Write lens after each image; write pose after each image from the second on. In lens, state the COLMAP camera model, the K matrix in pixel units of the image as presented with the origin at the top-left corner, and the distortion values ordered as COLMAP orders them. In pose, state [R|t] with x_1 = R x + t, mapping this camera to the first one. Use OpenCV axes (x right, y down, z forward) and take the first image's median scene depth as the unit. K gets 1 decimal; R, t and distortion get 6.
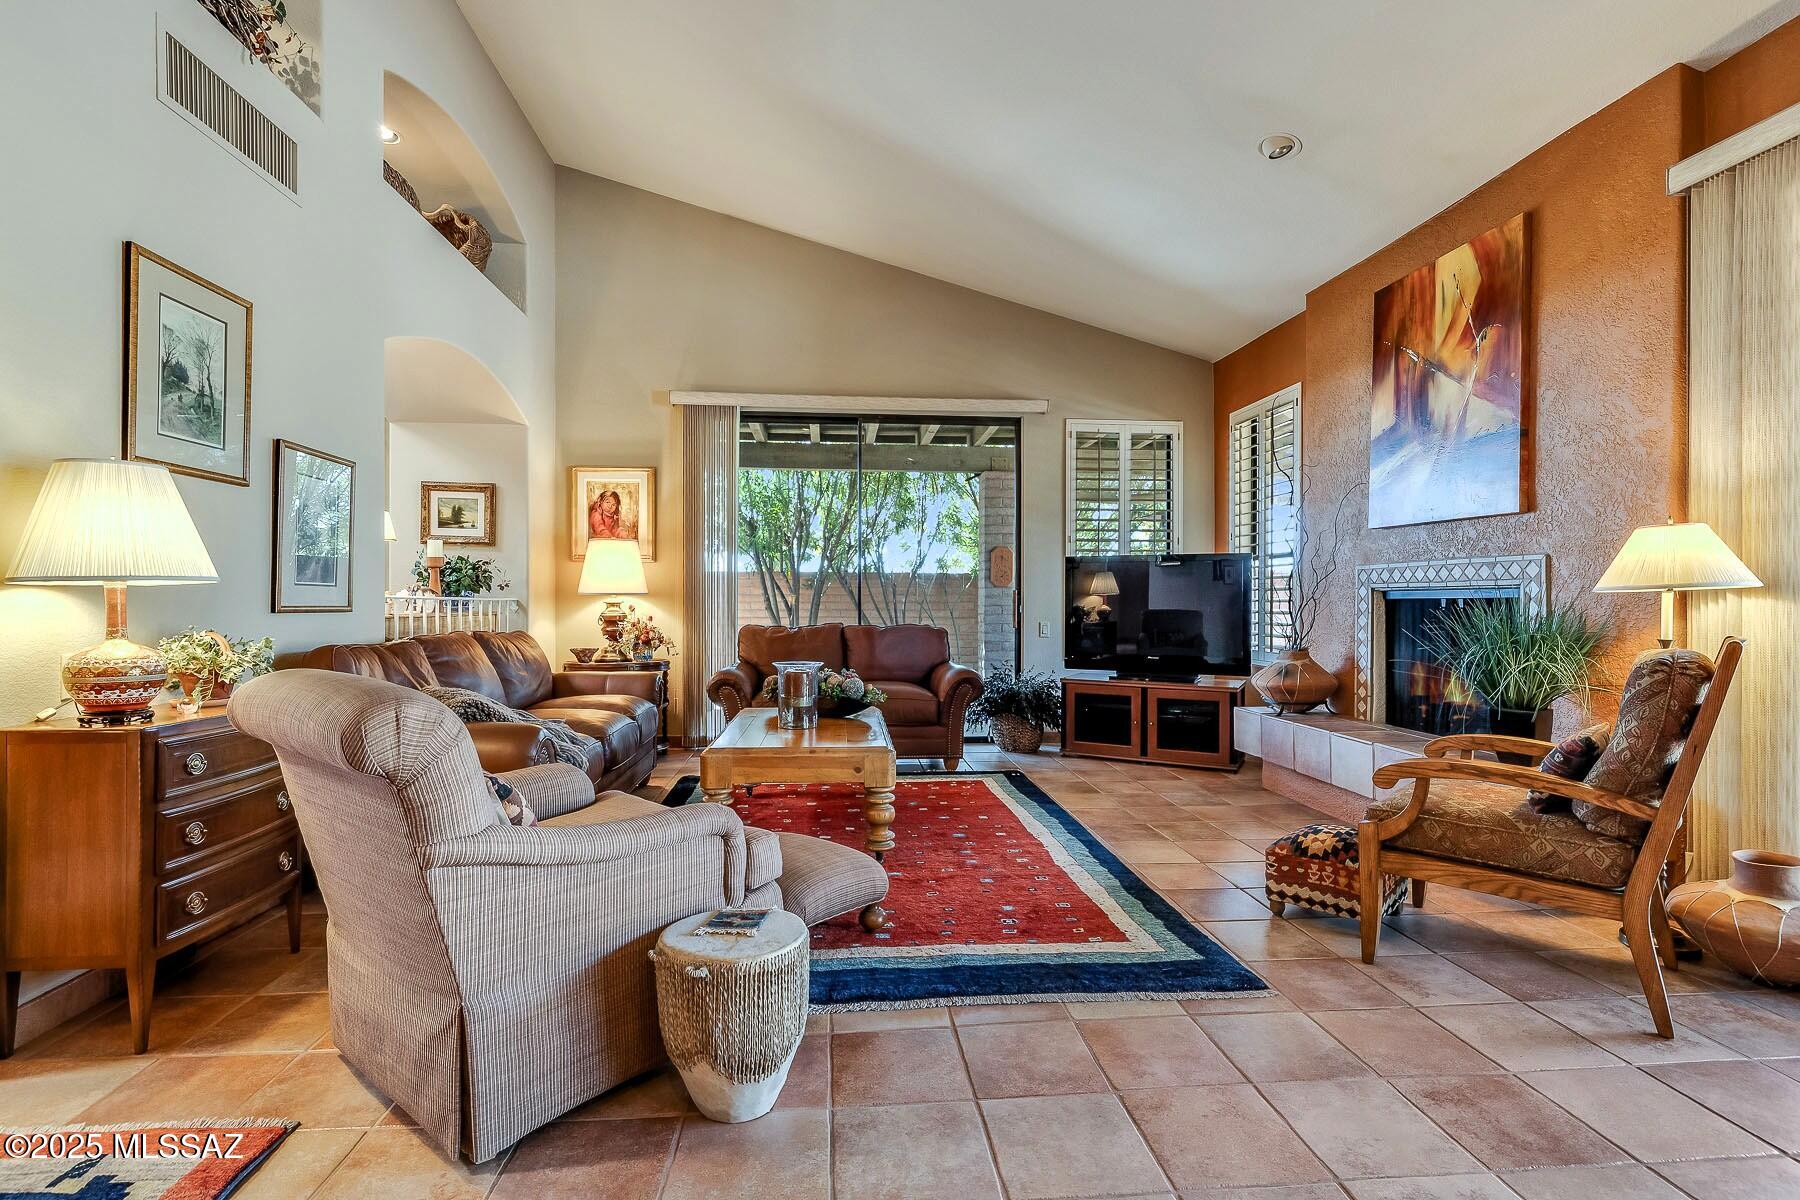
lens RADIAL K [[834.4, 0, 902.7], [0, 834.4, 603.5], [0, 0, 1]] dist [-0.001933, 0.000918]
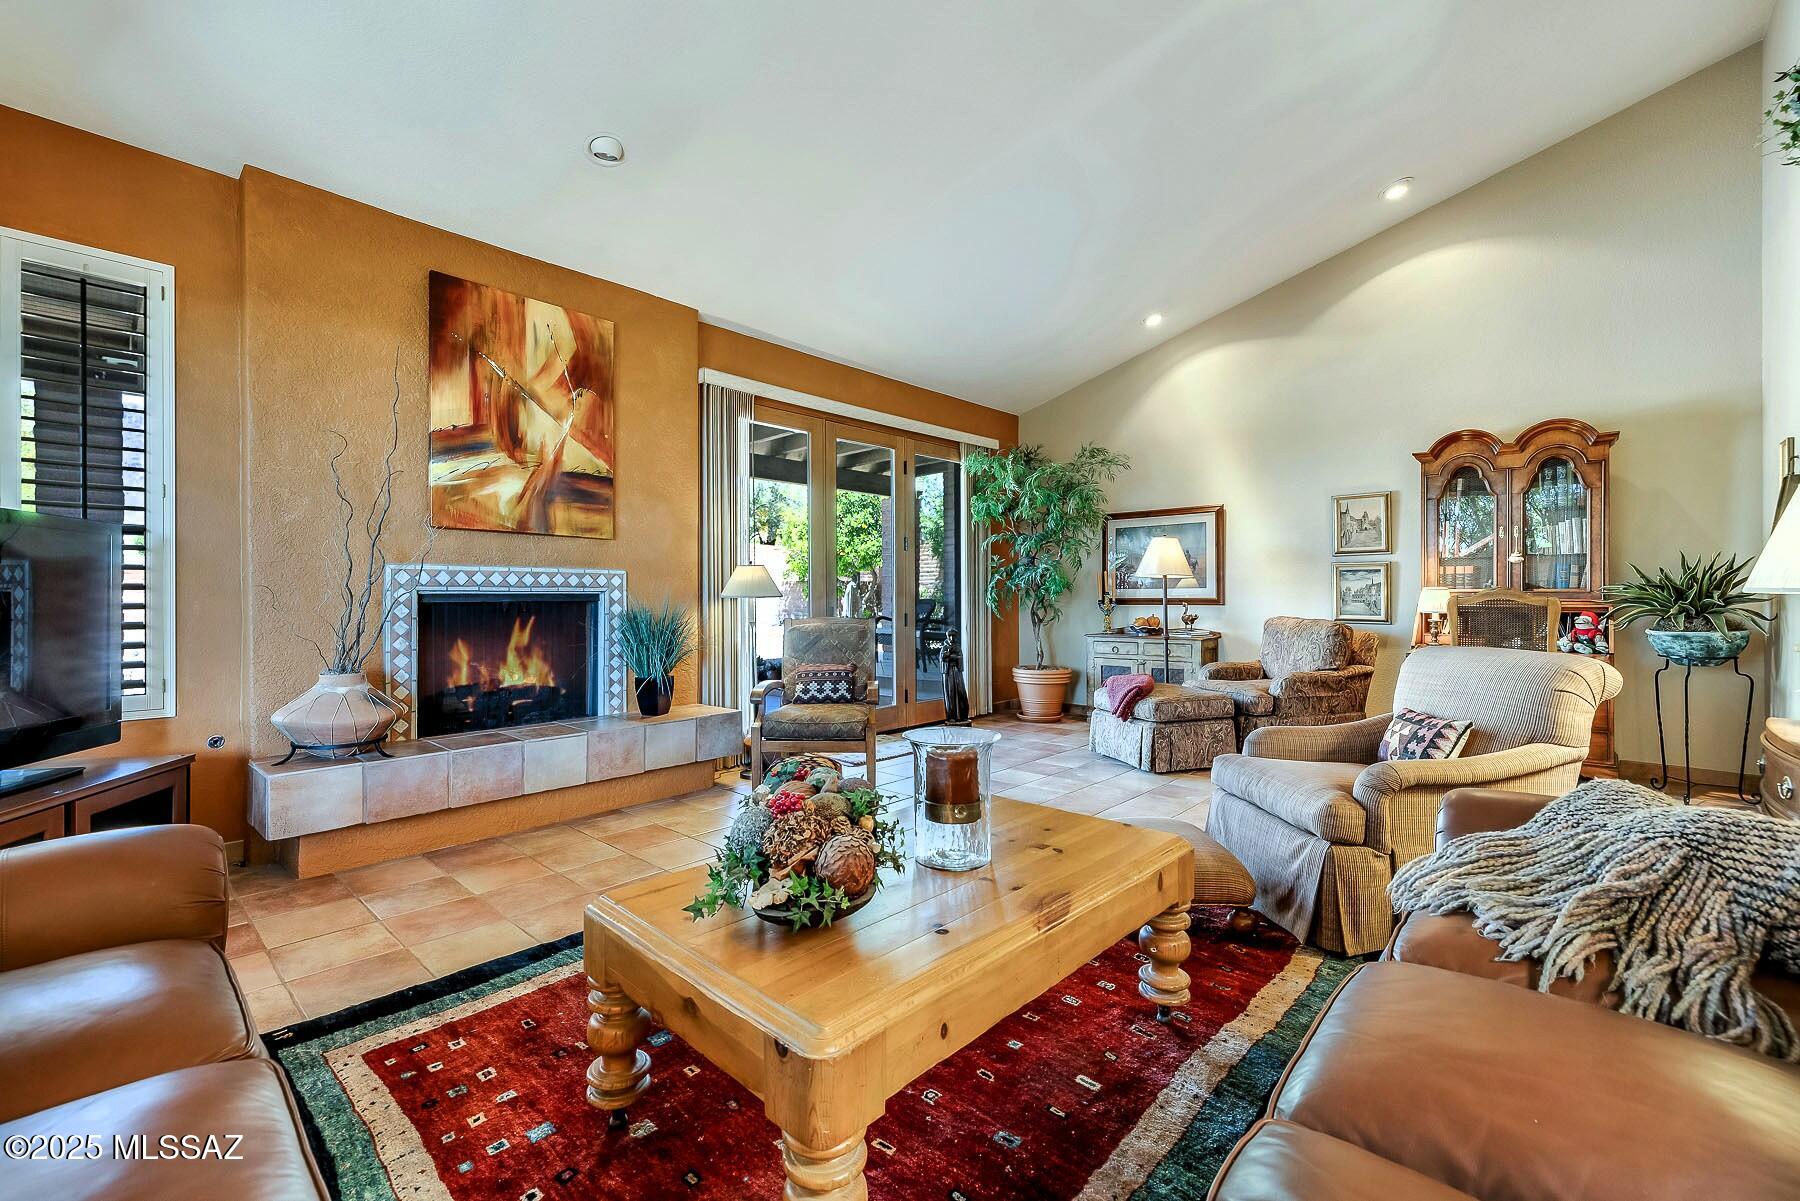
lens RADIAL K [[770.0, 0, 898.0], [0, 770.0, 589.0], [0, 0, 1]] dist [-0.000004, 0.000174]
pose [[-0.667654, 0.003844, 0.744462, -0.514363], [0.000232, 0.999988, -0.004956, -0.020287], [-0.744471, -0.003136, -0.667647, 1.483503]]
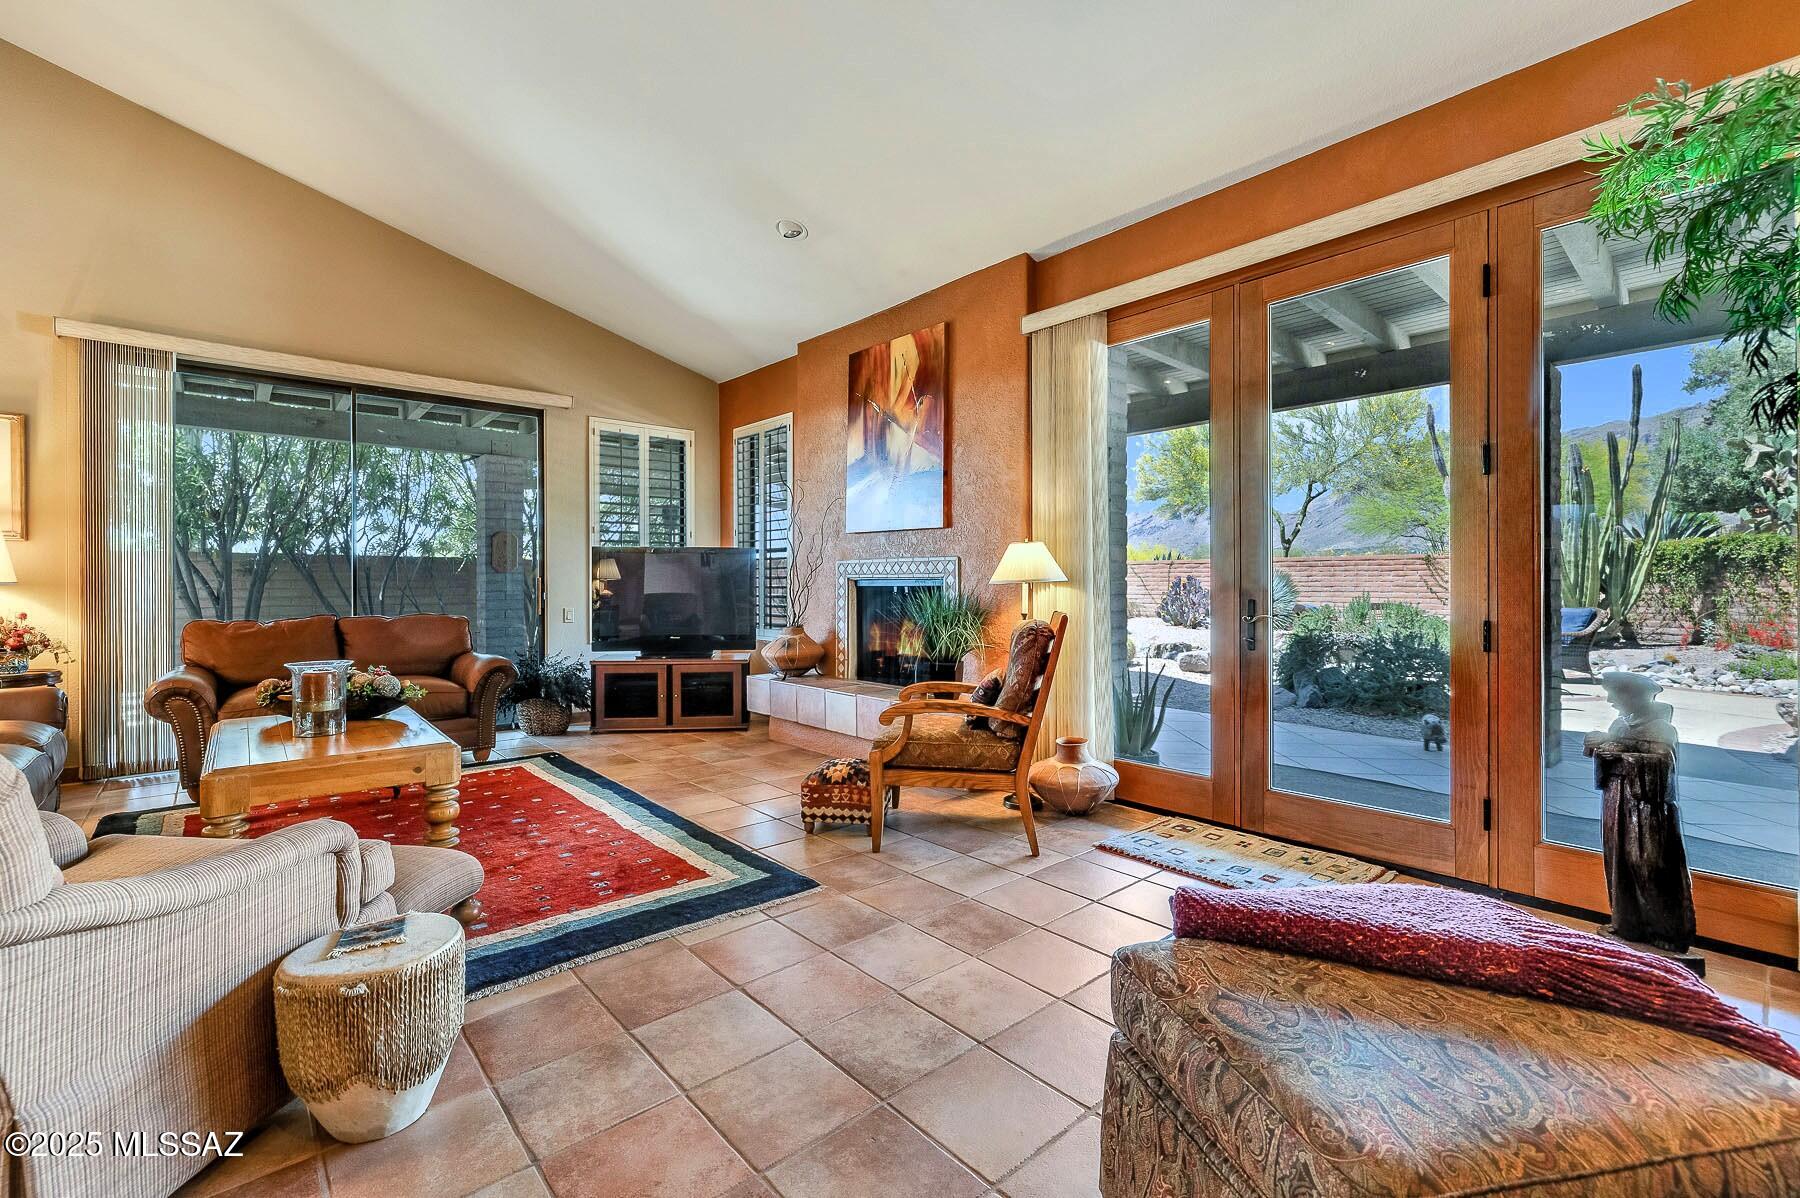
lens RADIAL K [[770.0, 0, 898.0], [0, 770.0, 587.5], [0, 0, 1]] dist [-0.000004, 0.000174]
pose [[0.807575, -0.007155, 0.589721, -0.118117], [0.005000, 0.999974, 0.005285, -0.011831], [-0.589744, -0.001319, 0.807589, -0.041081]]
